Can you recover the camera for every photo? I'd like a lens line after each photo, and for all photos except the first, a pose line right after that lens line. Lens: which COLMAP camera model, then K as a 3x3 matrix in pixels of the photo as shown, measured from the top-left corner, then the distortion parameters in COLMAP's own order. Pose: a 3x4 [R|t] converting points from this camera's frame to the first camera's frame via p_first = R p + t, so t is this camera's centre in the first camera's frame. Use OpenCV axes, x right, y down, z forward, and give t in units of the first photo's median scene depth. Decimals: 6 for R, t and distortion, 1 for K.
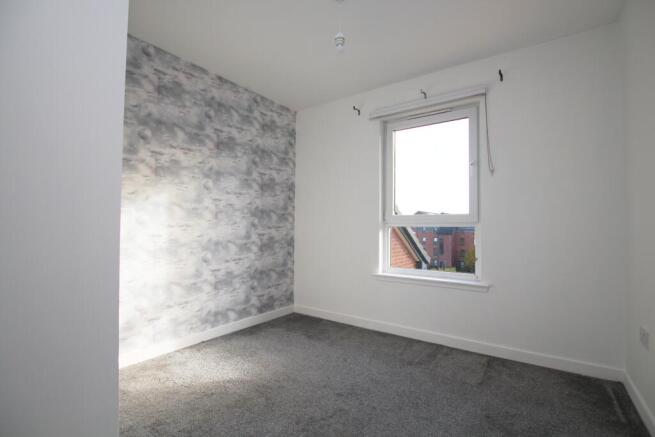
lens RADIAL K [[303.7, 0, 330.9], [0, 303.7, 225.2], [0, 0, 1]] dist [-0.002650, -0.000315]
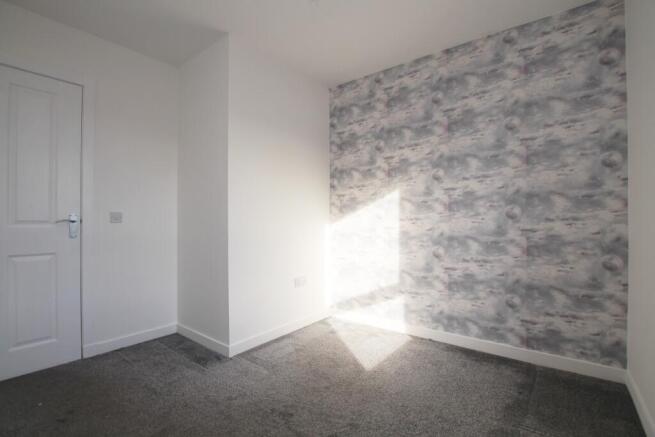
lens RADIAL K [[303.7, 0, 330.9], [0, 303.7, 225.2], [0, 0, 1]] dist [-0.002650, -0.000315]
pose [[-0.018048, -0.004164, -0.999828, 0.528381], [0.004378, 0.999981, -0.004243, 0.024315], [0.999828, -0.004454, -0.018029, 0.684399]]
